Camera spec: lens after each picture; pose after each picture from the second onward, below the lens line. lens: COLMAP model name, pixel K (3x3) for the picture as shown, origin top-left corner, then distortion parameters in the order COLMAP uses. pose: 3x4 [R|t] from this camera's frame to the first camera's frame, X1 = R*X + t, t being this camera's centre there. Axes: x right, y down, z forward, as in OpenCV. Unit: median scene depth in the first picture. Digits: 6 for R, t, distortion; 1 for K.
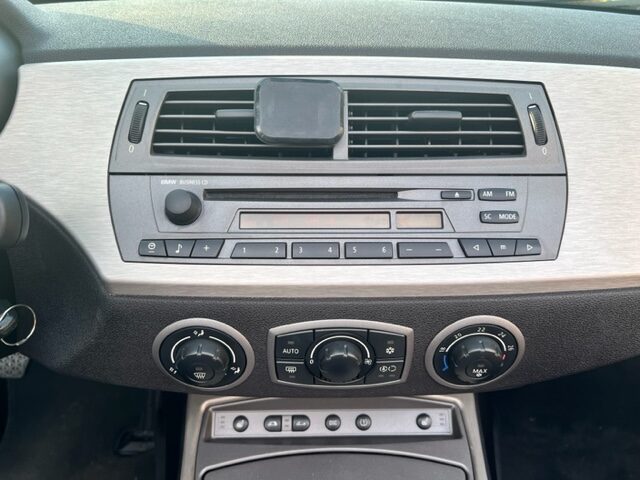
lens RADIAL K [[496.4, 0, 325.8], [0, 496.4, 238.5], [0, 0, 1]] dist [0.006400, -0.035714]
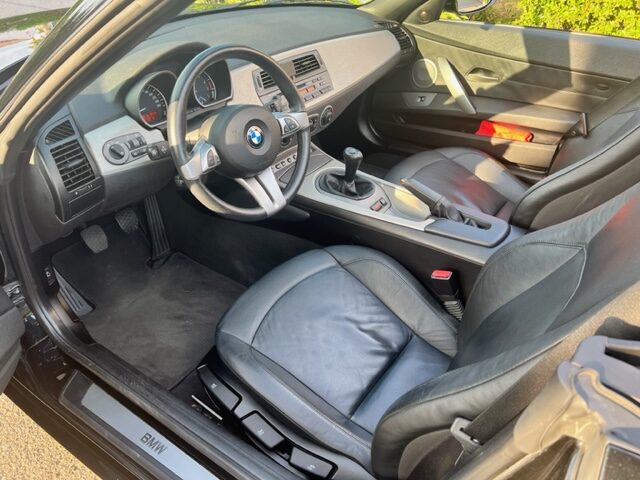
lens RADIAL K [[479.5, 0, 323.0], [0, 479.5, 239.1], [0, 0, 1]] dist [0.048327, -0.061934]
pose [[0.605395, -0.460239, 0.649367, -3.064824], [0.309258, 0.887778, 0.340896, -0.270082], [-0.733387, -0.005555, 0.679789, -1.931624]]
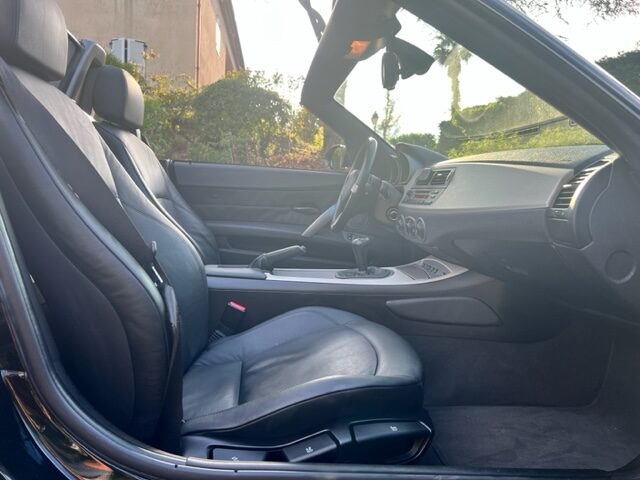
lens RADIAL K [[485.3, 0, 323.4], [0, 485.3, 239.5], [0, 0, 1]] dist [0.047182, -0.063948]
pose [[0.090339, 0.086303, -0.992165, 4.297135], [-0.423332, 0.905083, 0.040183, 0.503009], [0.901459, 0.416385, 0.118299, -0.164416]]
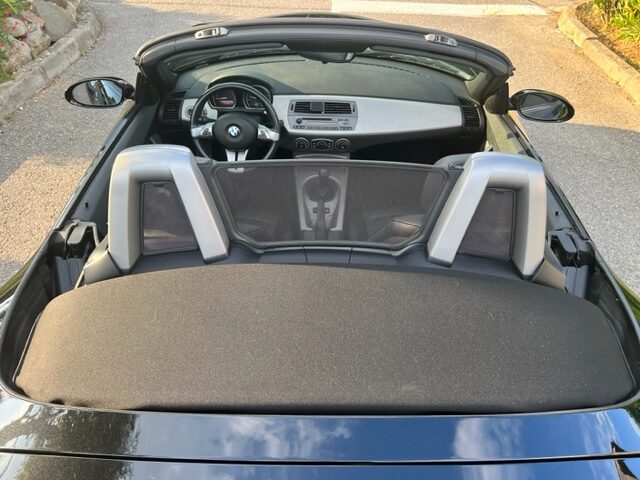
lens RADIAL K [[479.5, 0, 323.0], [0, 479.5, 239.1], [0, 0, 1]] dist [0.048327, -0.061934]
pose [[0.999510, 0.029863, -0.009368, 0.139351], [-0.025569, 0.951741, 0.305834, -0.520727], [0.018049, -0.305445, 0.952039, -5.501766]]
